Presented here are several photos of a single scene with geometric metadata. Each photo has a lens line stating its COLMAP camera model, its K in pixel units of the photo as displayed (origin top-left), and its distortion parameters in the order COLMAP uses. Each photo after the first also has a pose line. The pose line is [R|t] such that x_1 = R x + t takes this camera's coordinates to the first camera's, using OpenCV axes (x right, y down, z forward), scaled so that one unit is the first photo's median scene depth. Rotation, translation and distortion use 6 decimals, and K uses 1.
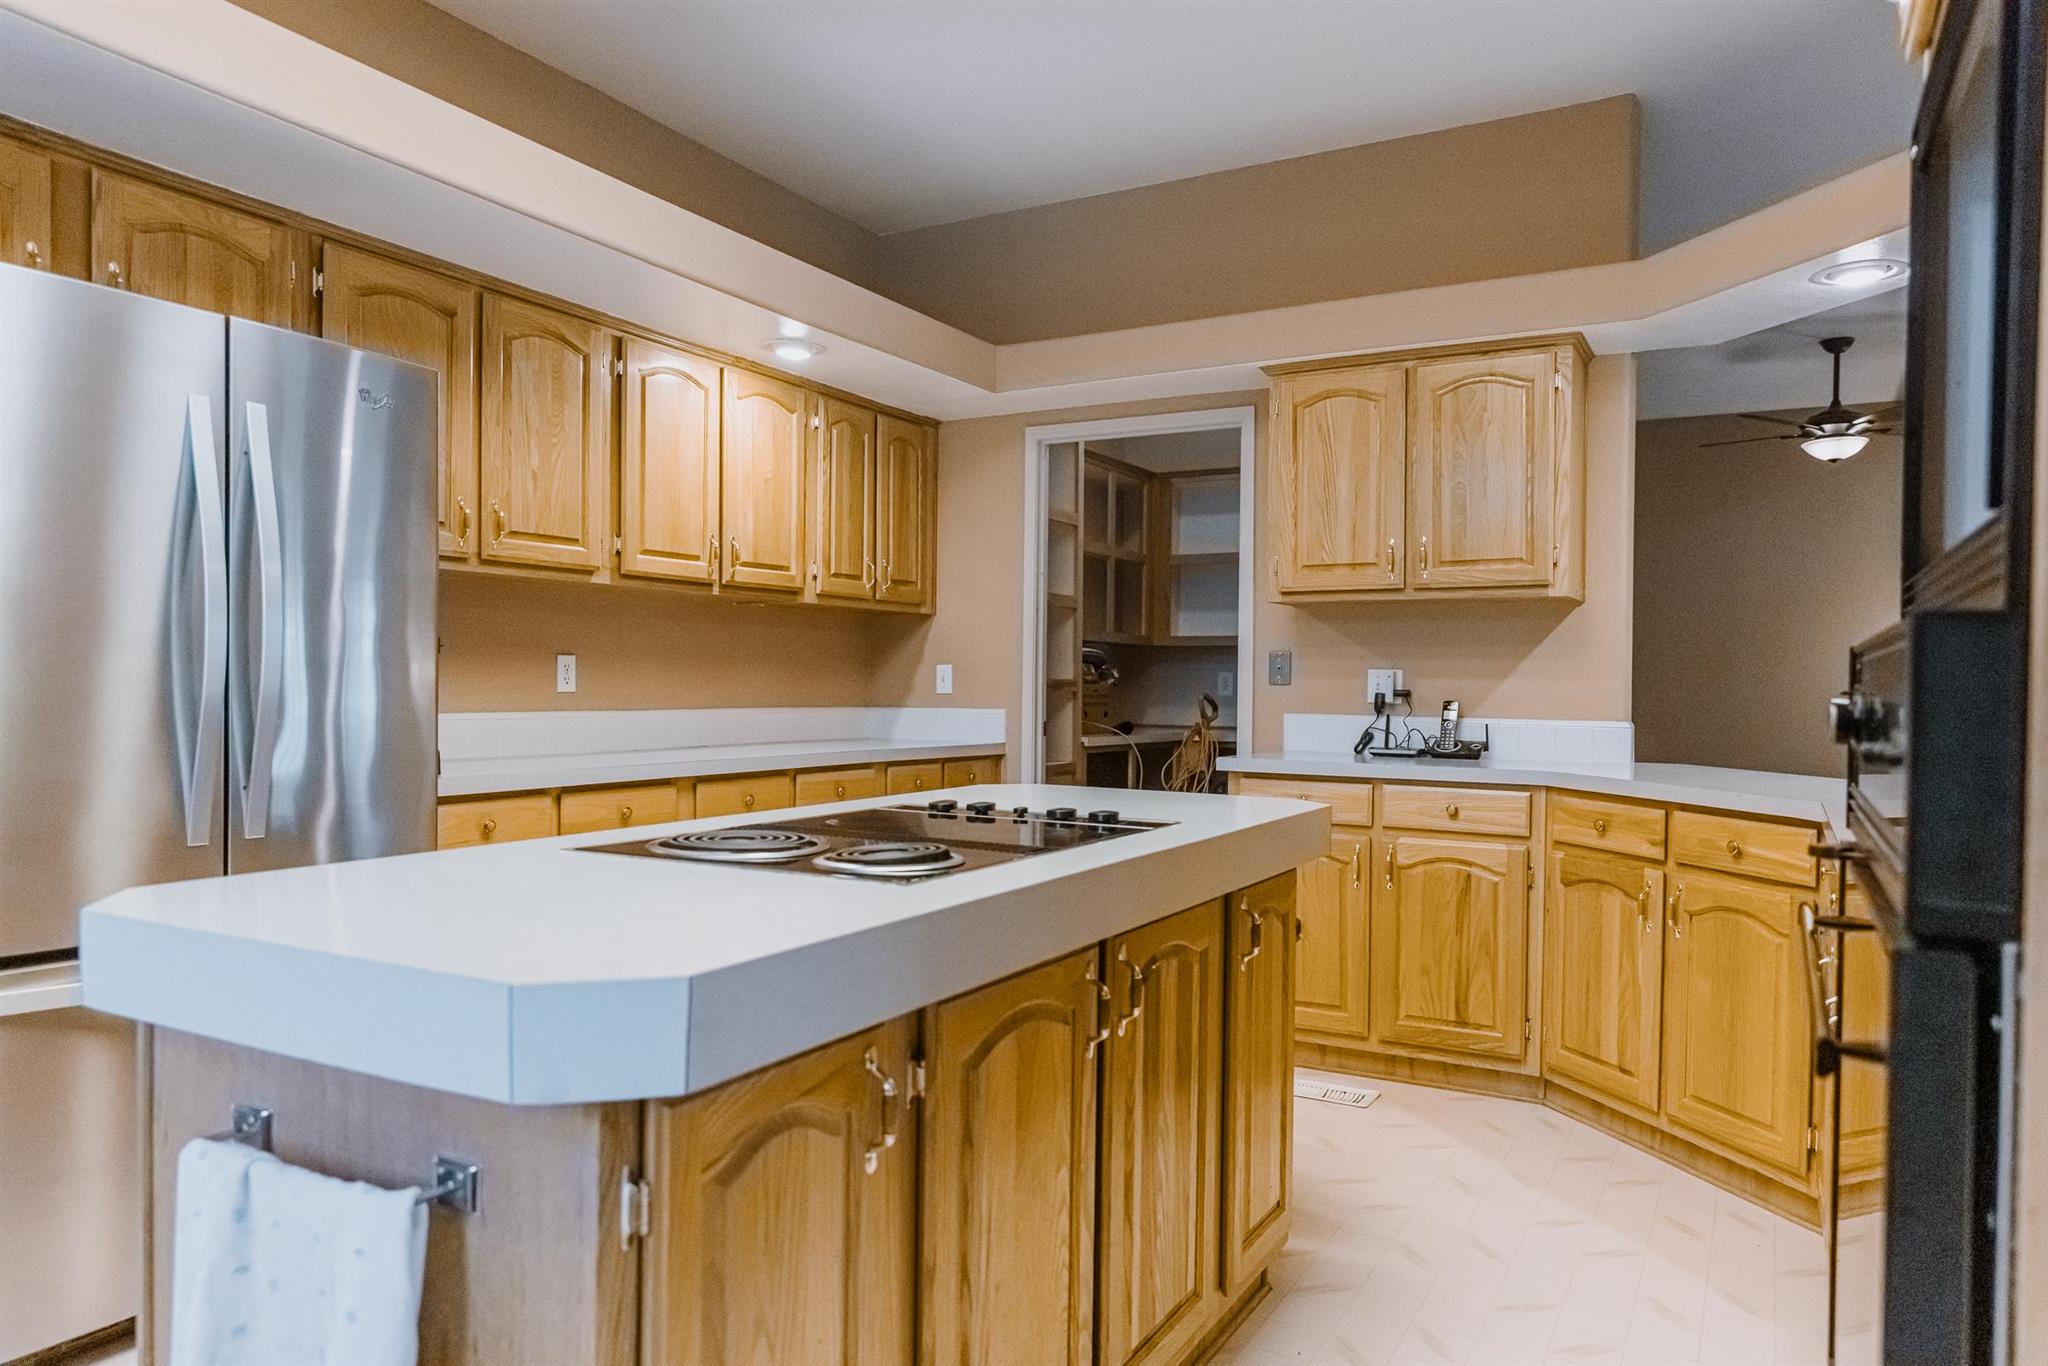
lens RADIAL K [[1356.6, 0, 1019.3], [0, 1356.6, 683.9], [0, 0, 1]] dist [0.018214, 0.000421]
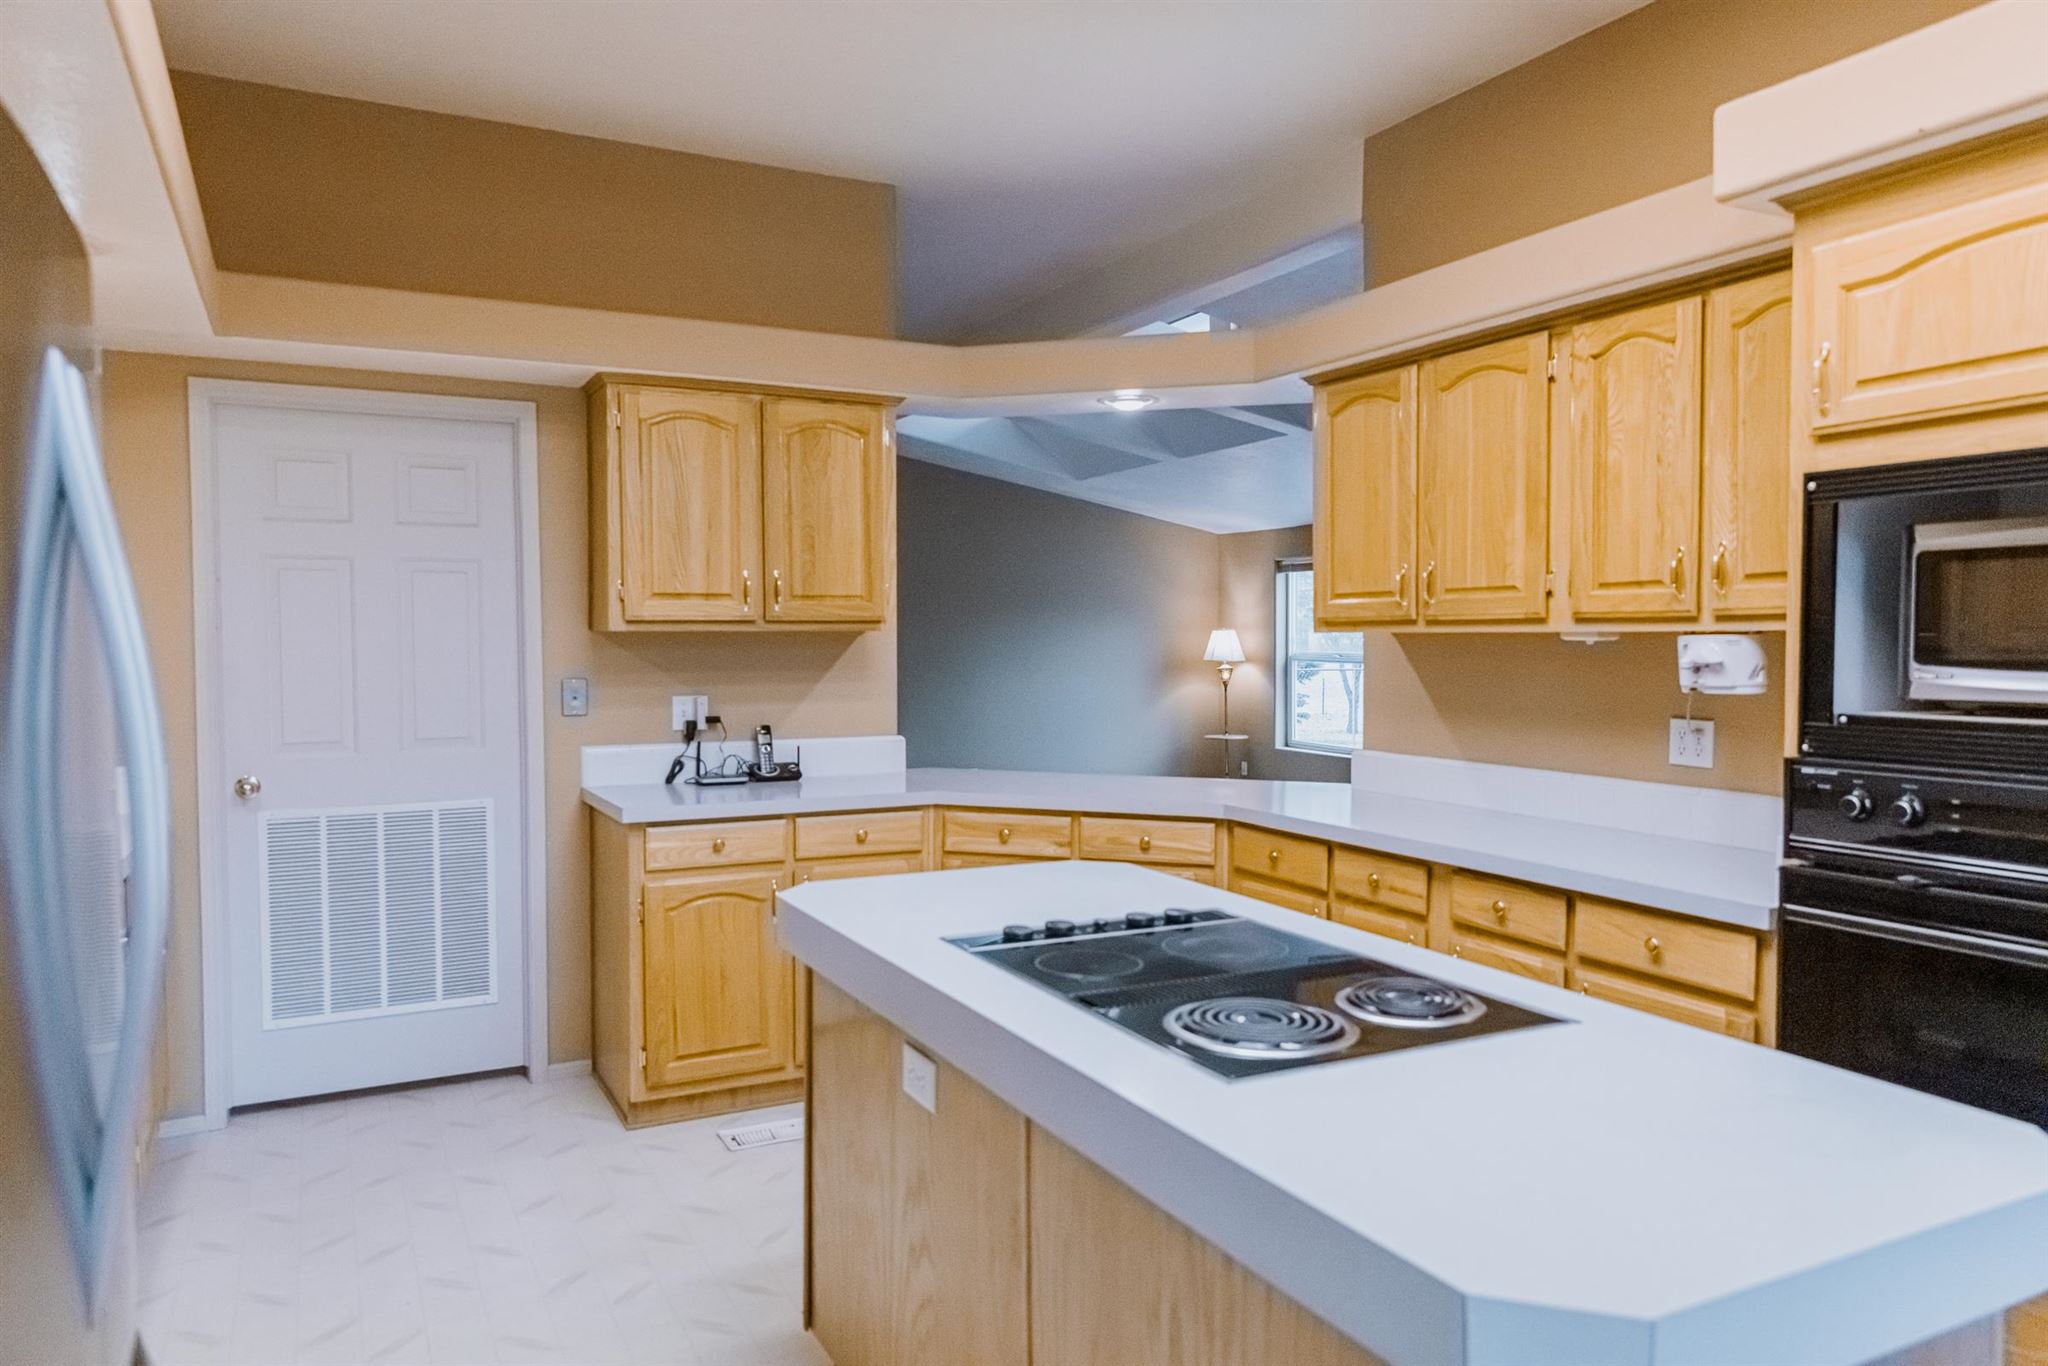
lens RADIAL K [[1356.6, 0, 1019.3], [0, 1356.6, 683.9], [0, 0, 1]] dist [0.018214, 0.000421]
pose [[0.559963, -0.044083, 0.827344, -0.433899], [0.009076, 0.998850, 0.047079, -0.066929], [-0.828468, -0.018853, 0.559720, 0.262885]]
